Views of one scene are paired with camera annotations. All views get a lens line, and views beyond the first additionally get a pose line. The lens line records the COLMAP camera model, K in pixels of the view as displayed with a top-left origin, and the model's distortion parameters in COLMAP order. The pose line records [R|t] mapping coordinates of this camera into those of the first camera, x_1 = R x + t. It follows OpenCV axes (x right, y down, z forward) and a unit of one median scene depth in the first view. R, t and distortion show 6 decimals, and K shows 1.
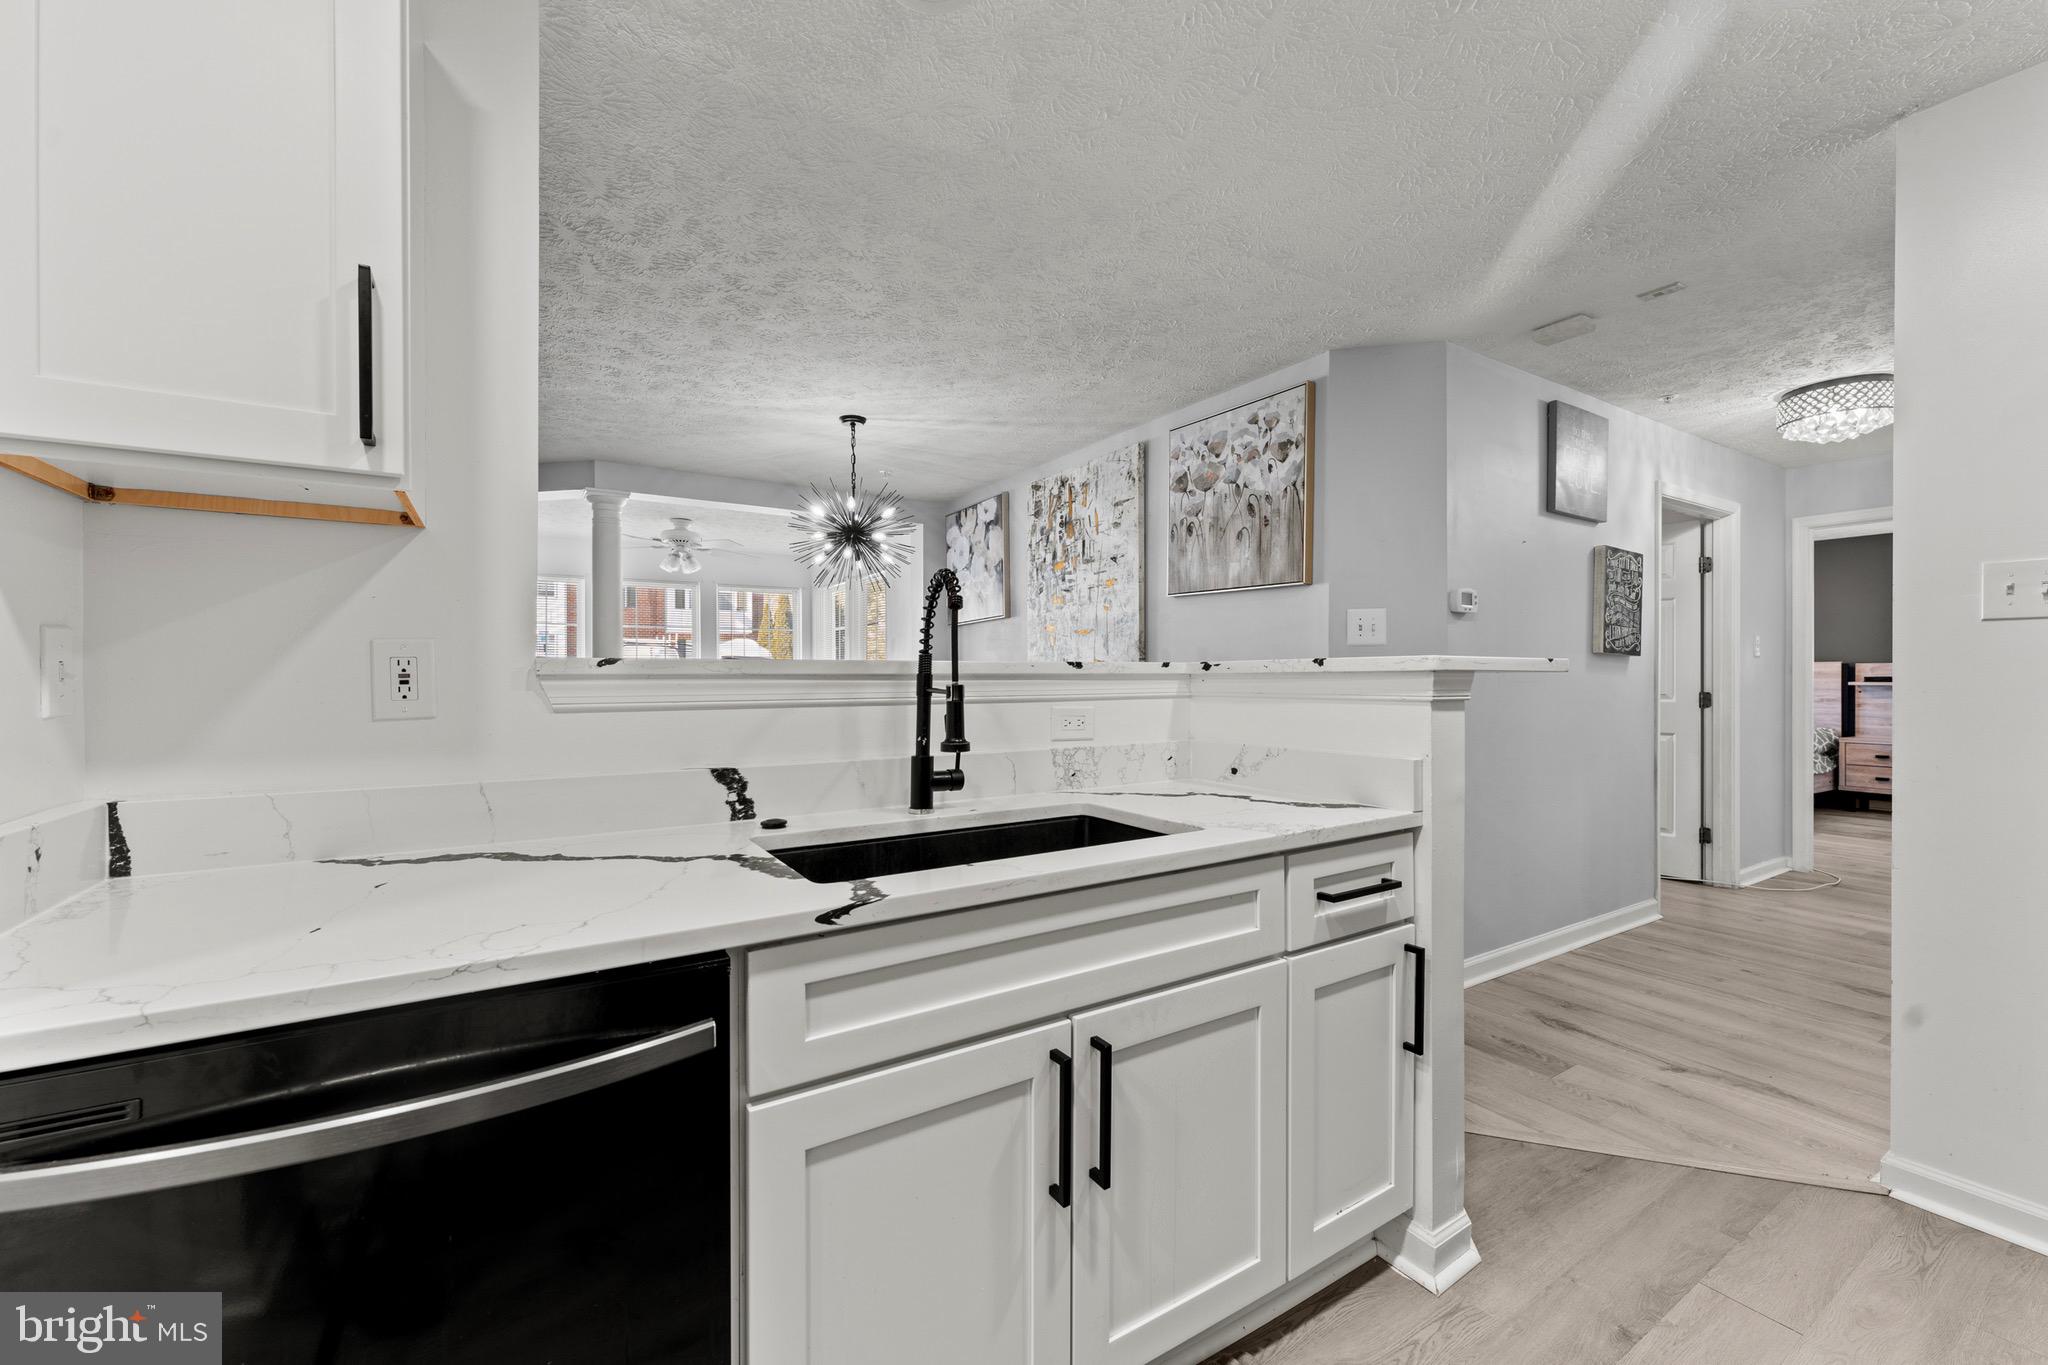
lens RADIAL K [[816.7, 0, 1005.9], [0, 816.7, 681.8], [0, 0, 1]] dist [0.000937, -0.000124]
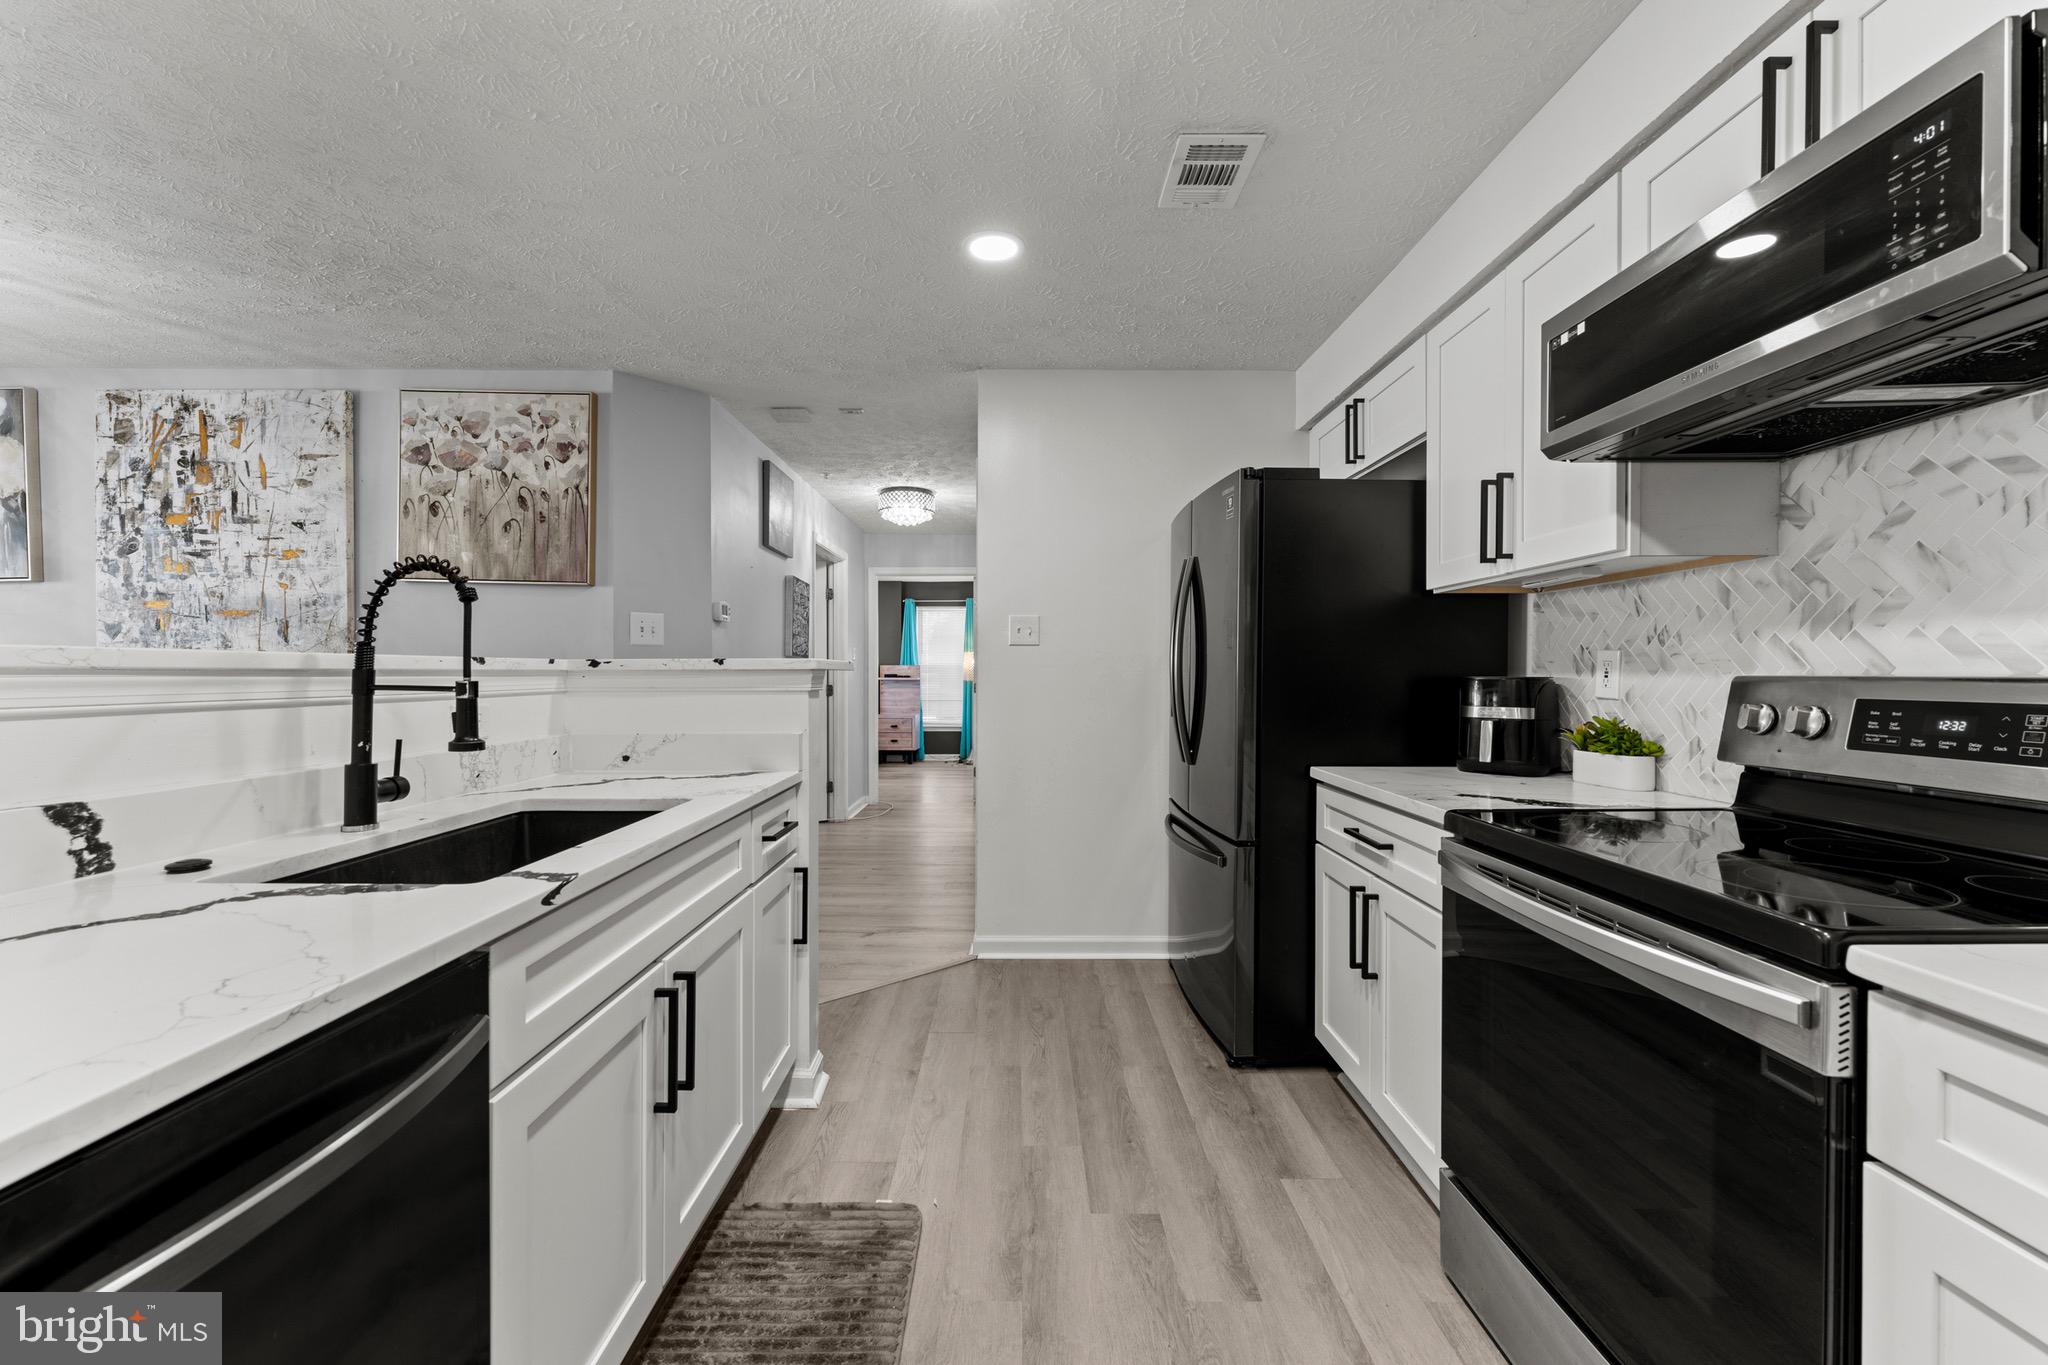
lens RADIAL K [[834.9, 0, 1009.1], [0, 834.9, 680.4], [0, 0, 1]] dist [0.001121, 0.000214]
pose [[0.530111, -0.004623, 0.847916, -0.193076], [0.002723, 0.999989, 0.003749, 0.000370], [-0.847924, 0.000321, 0.530118, -0.019826]]
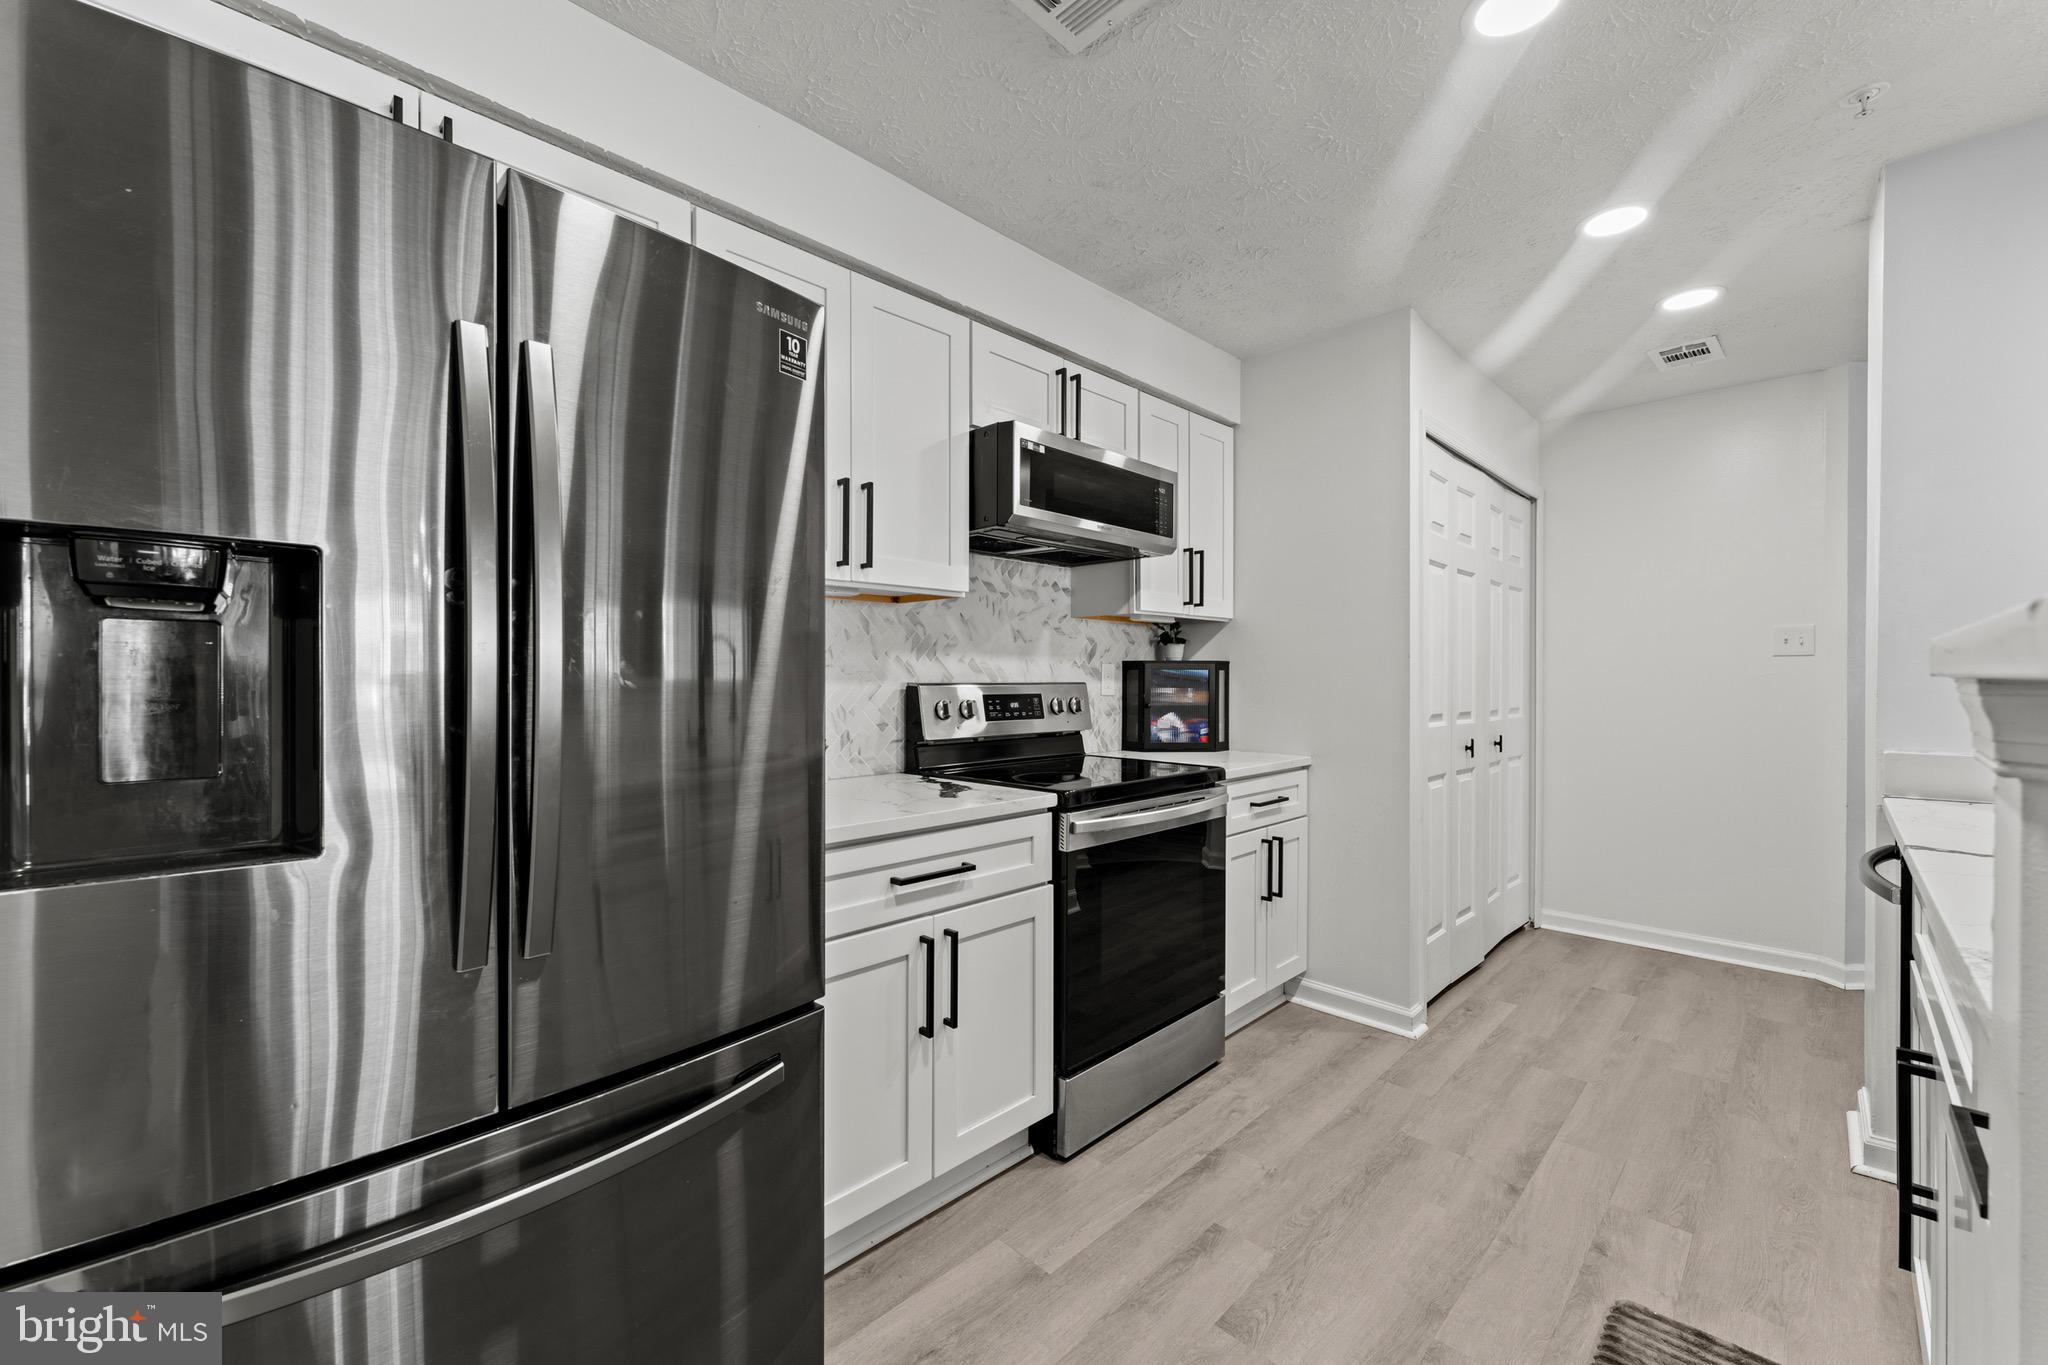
lens RADIAL K [[847.9, 0, 1016.3], [0, 847.9, 683.2], [0, 0, 1]] dist [0.002536, -0.000510]
pose [[-0.969009, 0.002671, -0.247011, 0.336693], [0.000014, 0.999942, 0.010760, -0.004957], [0.247025, 0.010423, -0.968953, 0.436541]]
